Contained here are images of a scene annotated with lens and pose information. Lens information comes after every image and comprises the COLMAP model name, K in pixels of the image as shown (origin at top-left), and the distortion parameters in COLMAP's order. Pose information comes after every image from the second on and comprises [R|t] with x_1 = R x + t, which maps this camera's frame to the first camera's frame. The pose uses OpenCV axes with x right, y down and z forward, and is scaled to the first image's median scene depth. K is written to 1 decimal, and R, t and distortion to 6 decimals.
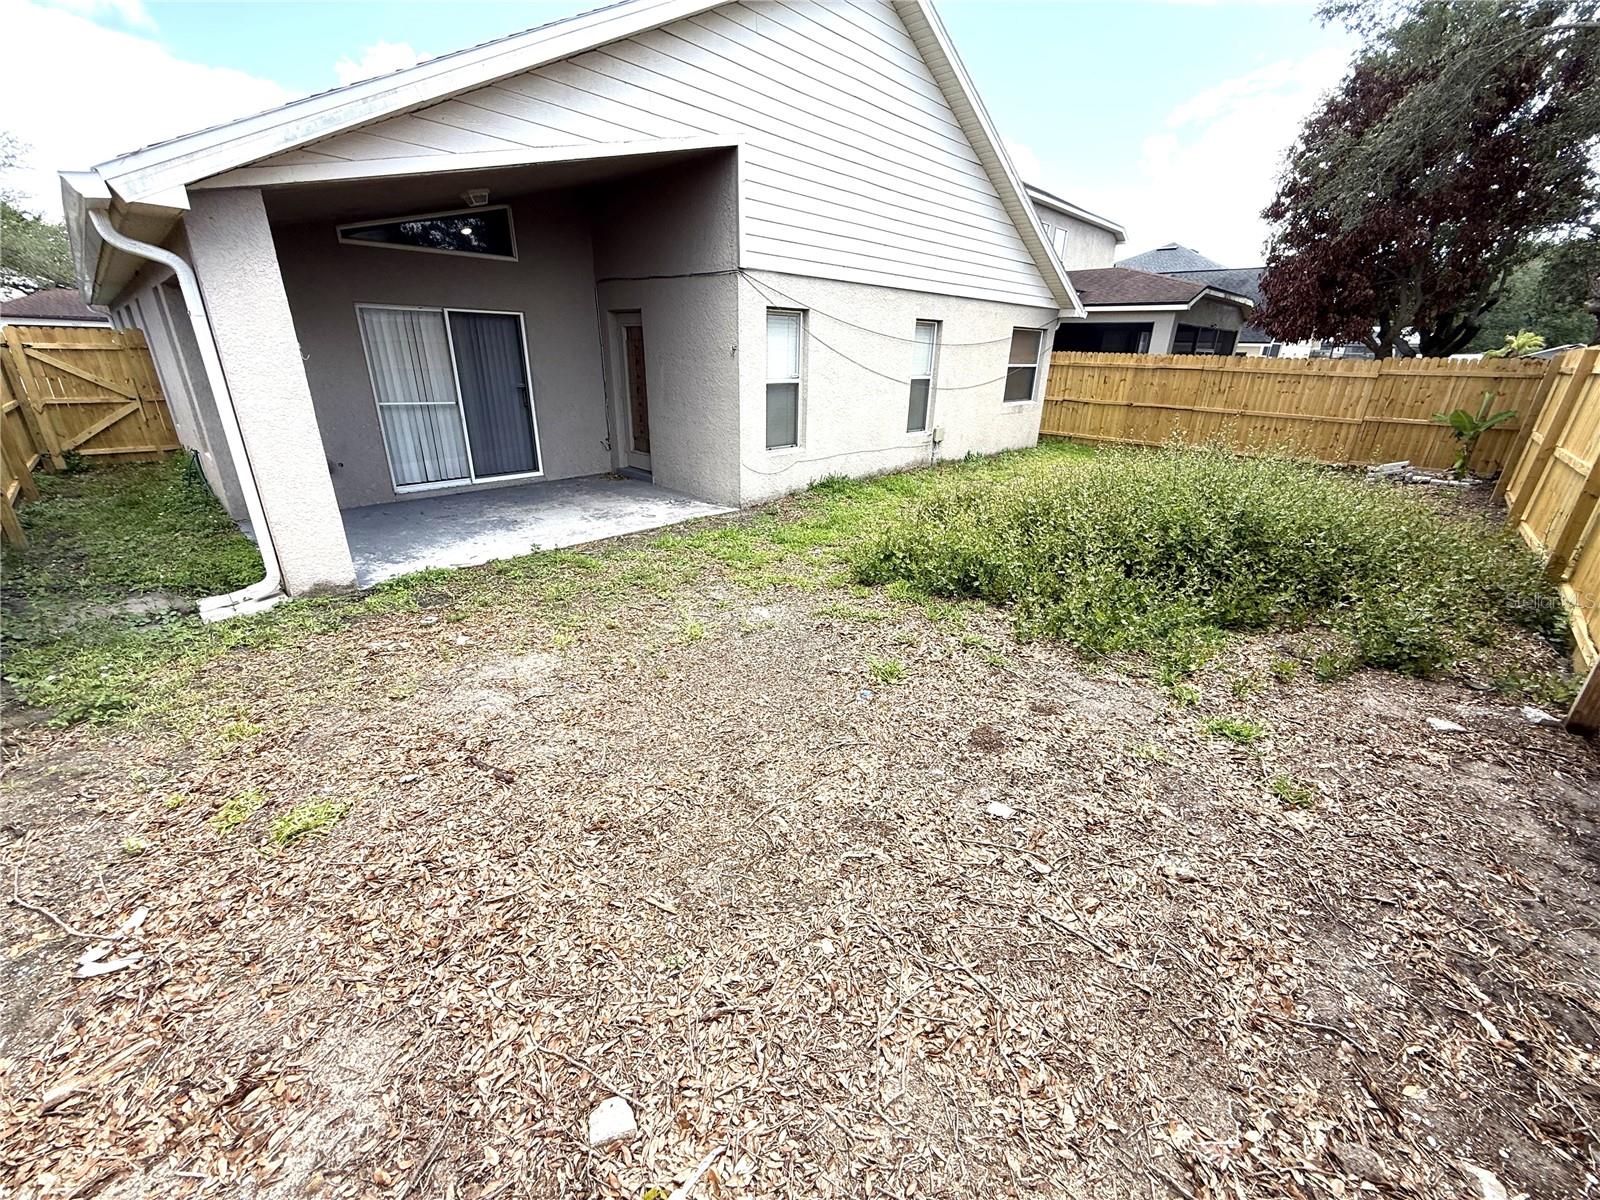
lens RADIAL K [[641.5, 0, 799.7], [0, 641.5, 603.2], [0, 0, 1]] dist [0.002579, 0.000146]
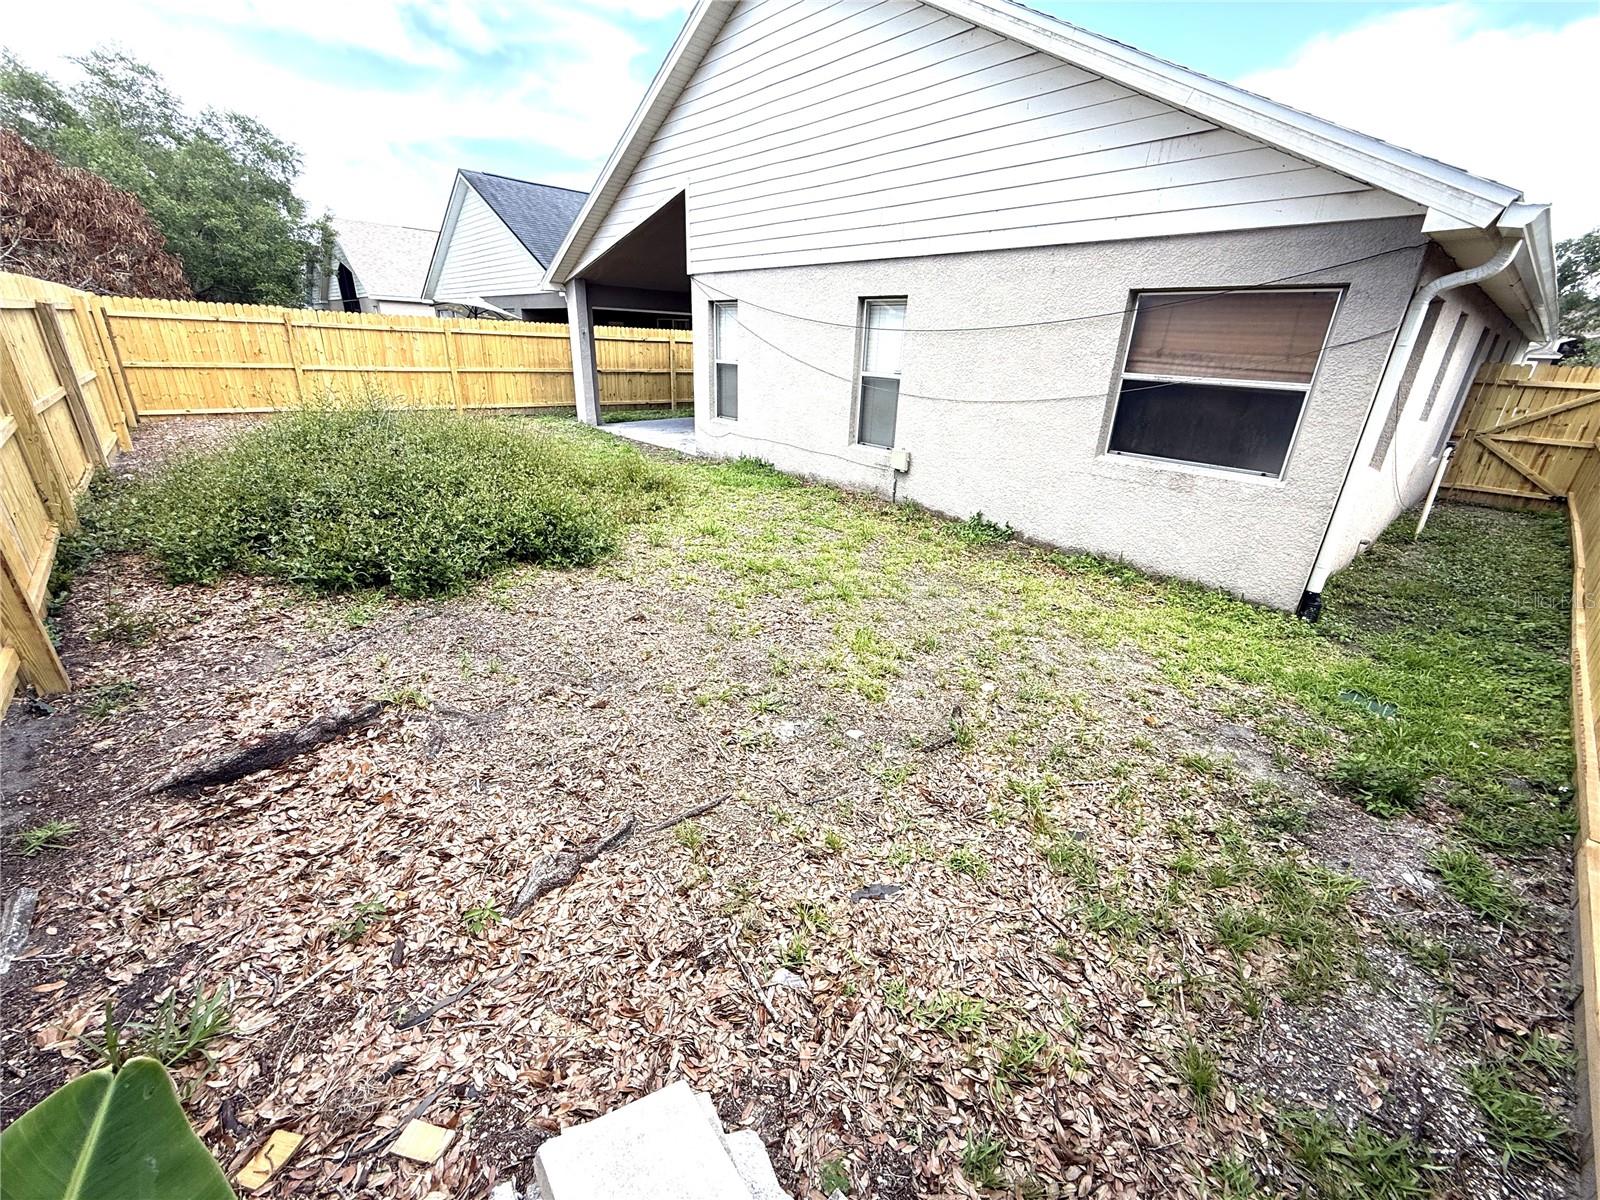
lens RADIAL K [[641.5, 0, 798.2], [0, 641.5, 600.3], [0, 0, 1]] dist [0.002579, 0.000146]
pose [[-0.088768, 0.354675, -0.930766, 1.014921], [-0.400634, 0.842819, 0.359371, -0.374415], [0.911928, 0.404798, 0.067279, 1.004760]]
